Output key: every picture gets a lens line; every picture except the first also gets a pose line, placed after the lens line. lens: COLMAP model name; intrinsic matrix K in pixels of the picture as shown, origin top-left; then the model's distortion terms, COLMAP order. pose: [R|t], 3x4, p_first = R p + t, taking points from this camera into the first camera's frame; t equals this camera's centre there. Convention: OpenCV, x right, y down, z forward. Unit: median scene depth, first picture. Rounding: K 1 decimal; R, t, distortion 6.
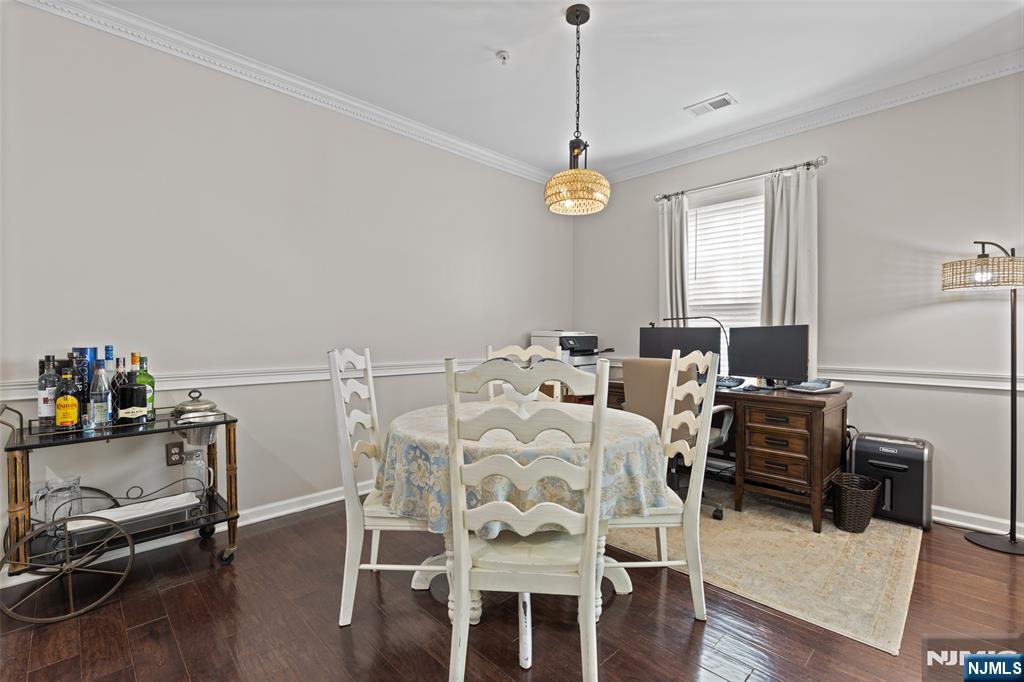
lens RADIAL K [[468.3, 0, 501.6], [0, 468.3, 342.1], [0, 0, 1]] dist [0.002165, 0.000101]
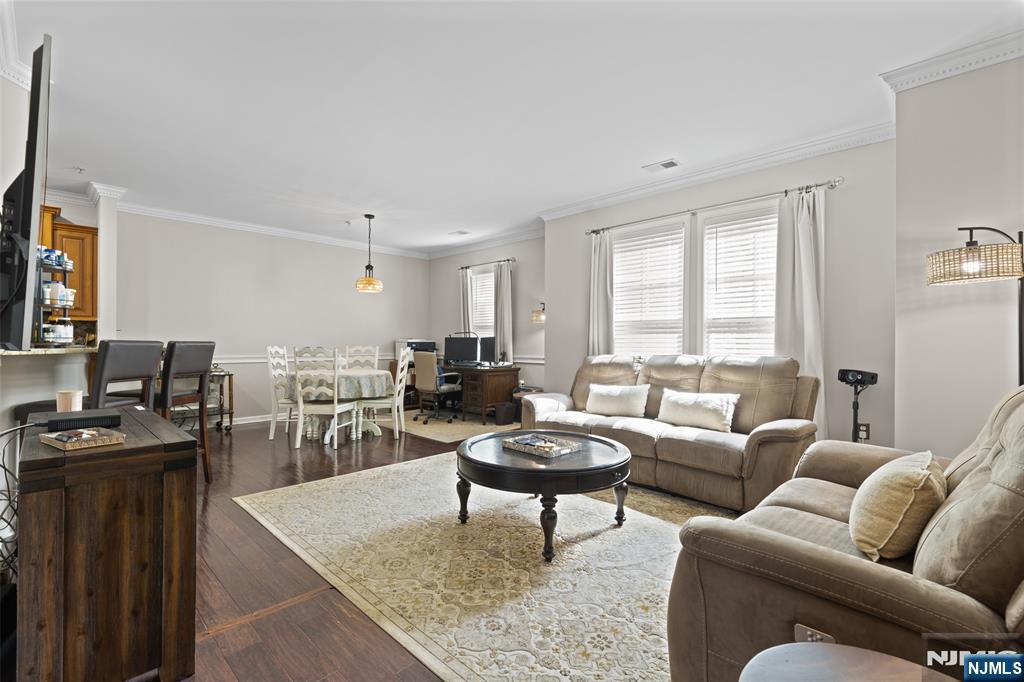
lens RADIAL K [[468.3, 0, 509.7], [0, 468.3, 342.4], [0, 0, 1]] dist [0.002165, 0.000101]
pose [[0.999237, 0.000187, 0.039050, 0.744236], [0.000346, 0.999907, -0.013648, 0.024794], [-0.039049, 0.013651, 0.999144, -1.426321]]
